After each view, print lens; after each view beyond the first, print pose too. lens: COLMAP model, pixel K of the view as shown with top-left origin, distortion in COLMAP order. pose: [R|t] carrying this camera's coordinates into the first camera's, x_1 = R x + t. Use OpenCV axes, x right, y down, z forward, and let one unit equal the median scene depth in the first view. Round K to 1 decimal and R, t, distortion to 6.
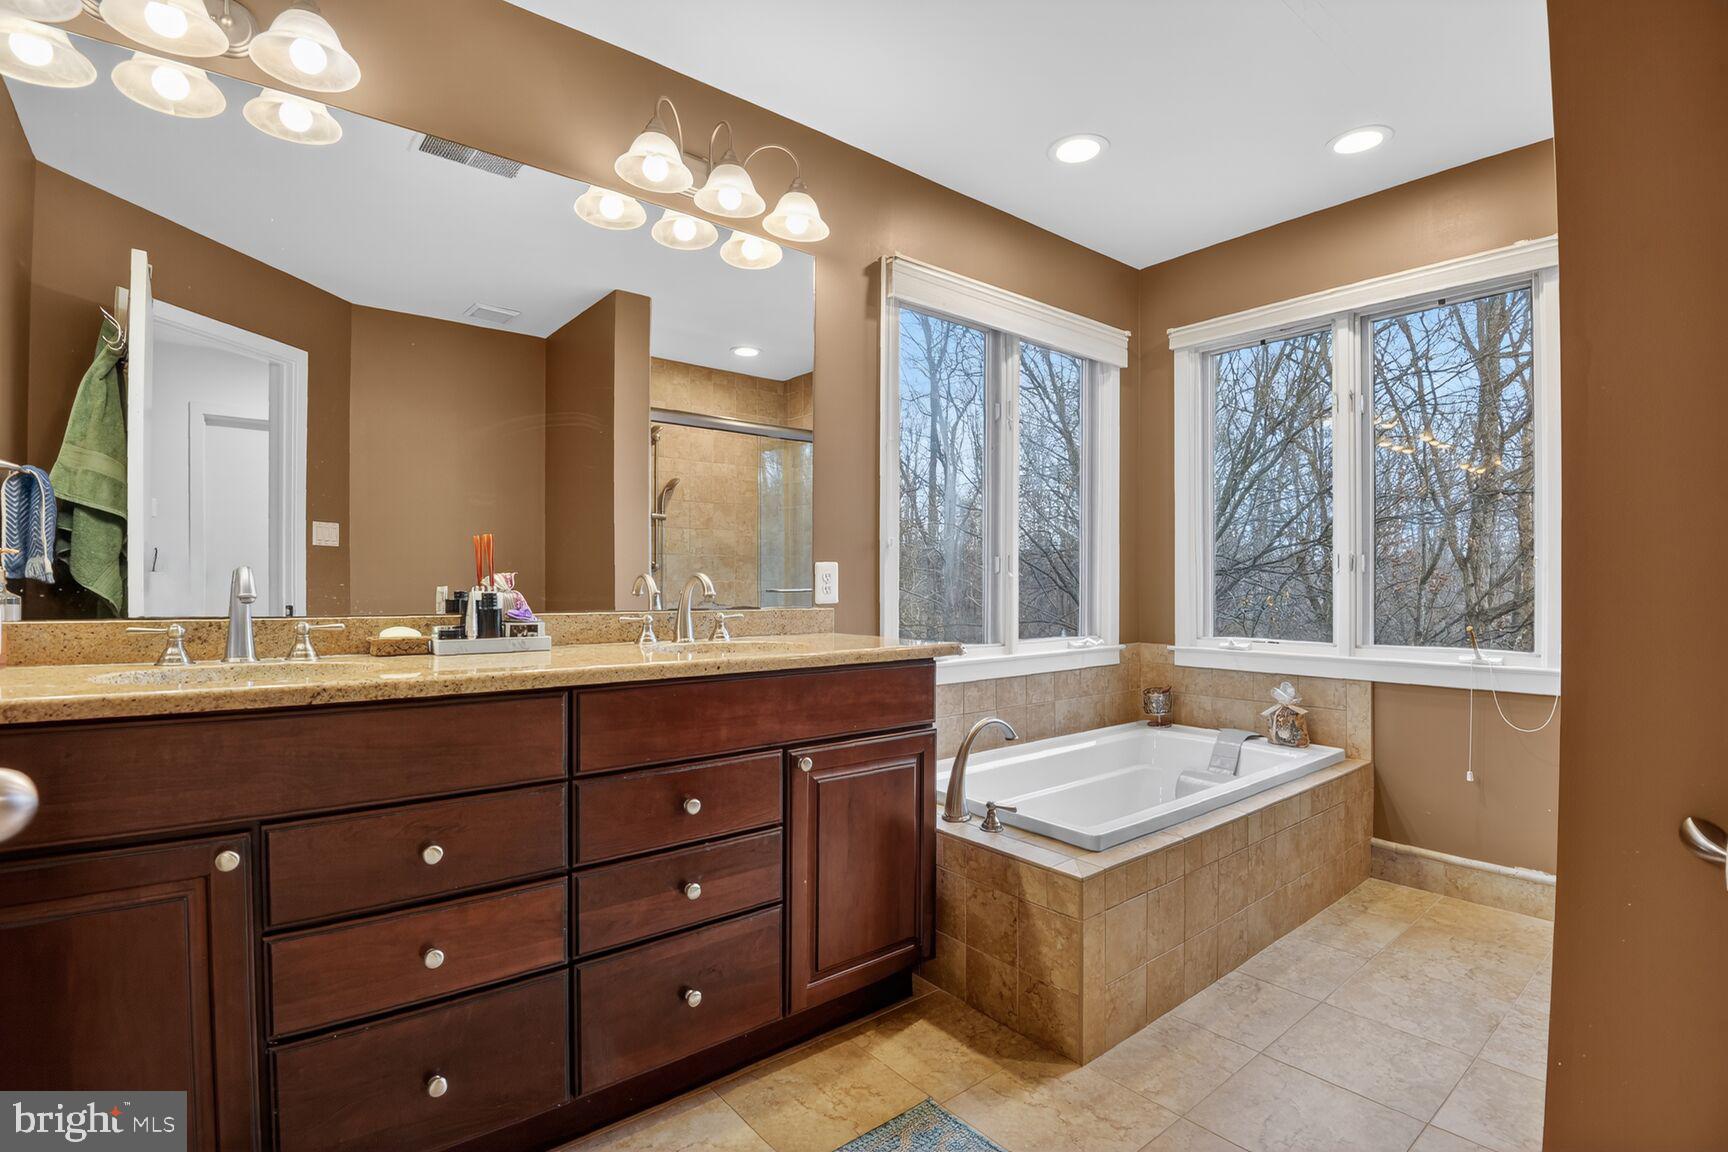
lens RADIAL K [[825.3, 0, 867.2], [0, 825.3, 577.1], [0, 0, 1]] dist [-0.028629, -0.001747]
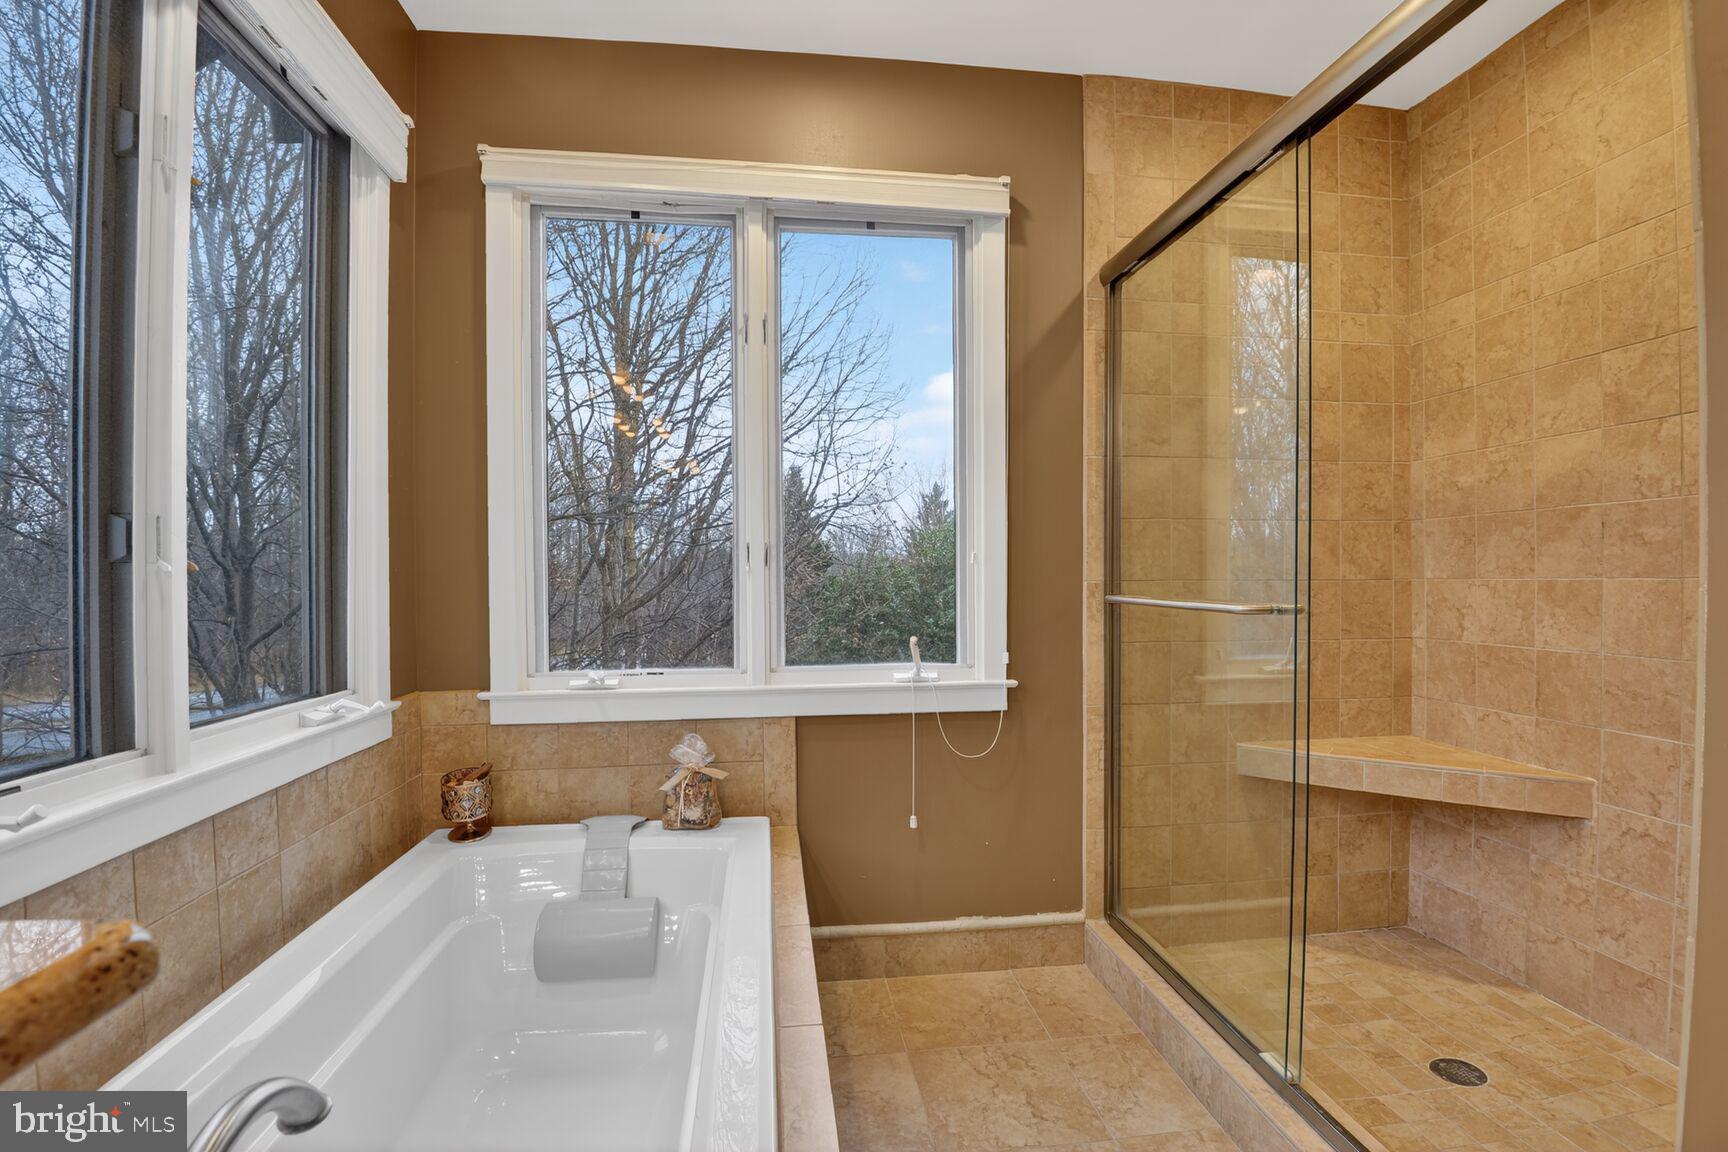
lens RADIAL K [[825.3, 0, 876.5], [0, 825.3, 584.0], [0, 0, 1]] dist [-0.028629, -0.001747]
pose [[0.524462, -0.007498, 0.851401, 0.027703], [-0.000198, 0.999960, 0.008928, 0.002493], [-0.851434, -0.004851, 0.524440, 0.518850]]
